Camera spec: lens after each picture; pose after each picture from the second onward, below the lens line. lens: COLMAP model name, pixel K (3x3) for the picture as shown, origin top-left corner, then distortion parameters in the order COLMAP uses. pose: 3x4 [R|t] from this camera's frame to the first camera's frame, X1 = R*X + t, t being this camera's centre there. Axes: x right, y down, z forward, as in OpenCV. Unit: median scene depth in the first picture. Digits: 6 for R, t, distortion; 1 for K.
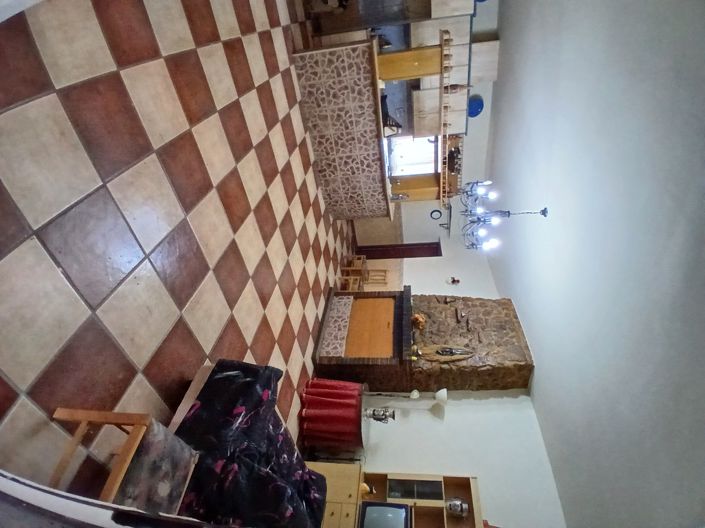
lens RADIAL K [[356.4, 0, 354.1], [0, 356.4, 265.1], [0, 0, 1]] dist [-0.031112, -0.017310]
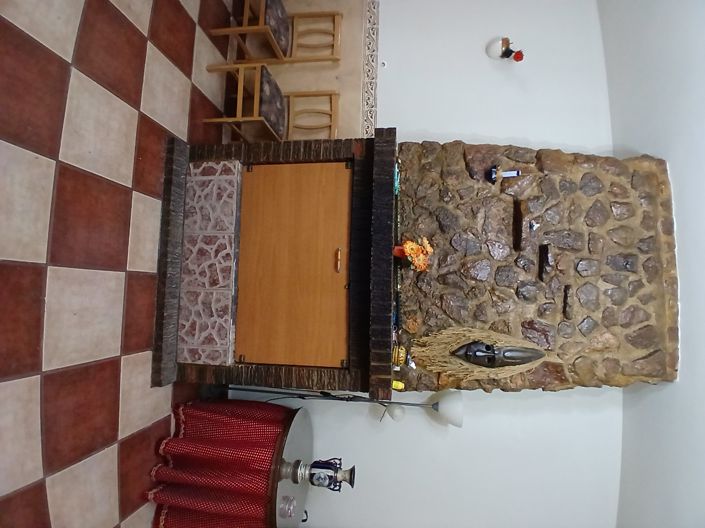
lens RADIAL K [[356.4, 0, 357.4], [0, 356.4, 264.8], [0, 0, 1]] dist [-0.031112, -0.017310]
pose [[0.995887, -0.090549, 0.003186, 0.121250], [0.058523, 0.669707, 0.740316, -0.116742], [-0.069169, -0.737084, 0.672252, 0.747463]]
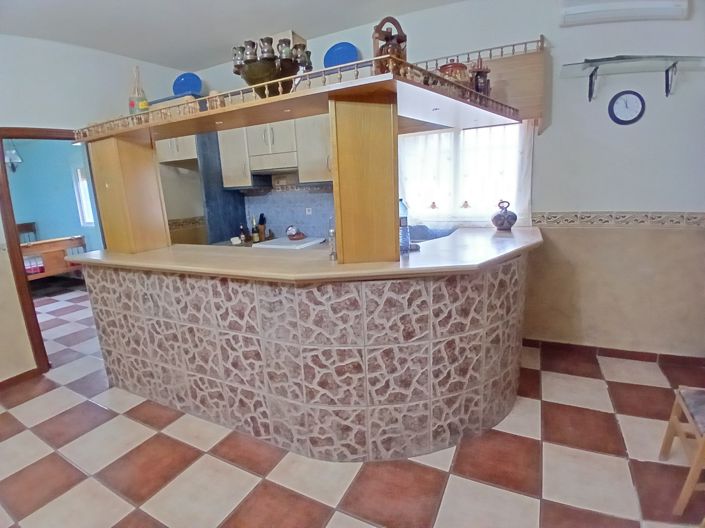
lens RADIAL K [[356.4, 0, 347.7], [0, 356.4, 260.3], [0, 0, 1]] dist [-0.031112, -0.017310]
pose [[0.119089, -0.978926, -0.165898, 0.169815], [0.418915, 0.201027, -0.885493, 0.084083], [0.900182, 0.035955, 0.434027, 0.945959]]
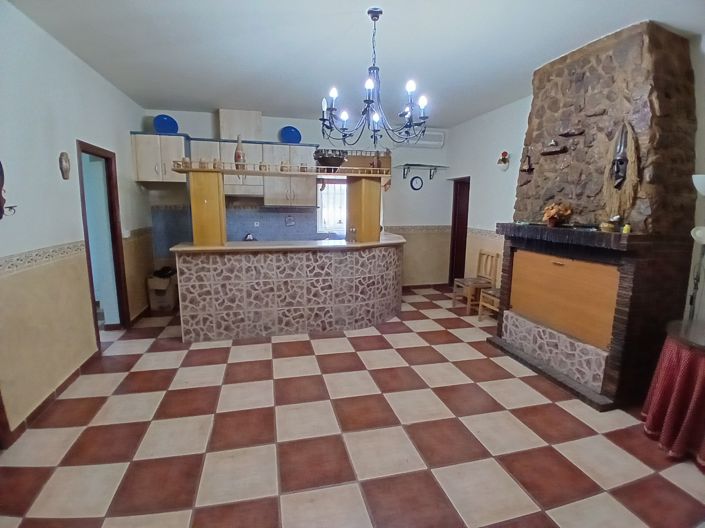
lens RADIAL K [[356.4, 0, 341.4], [0, 356.4, 261.2], [0, 0, 1]] dist [-0.031112, -0.017310]
pose [[0.113784, -0.993385, -0.015483, 0.071383], [0.904629, 0.110036, -0.411752, 0.081553], [0.410731, 0.032844, 0.911165, 0.303581]]
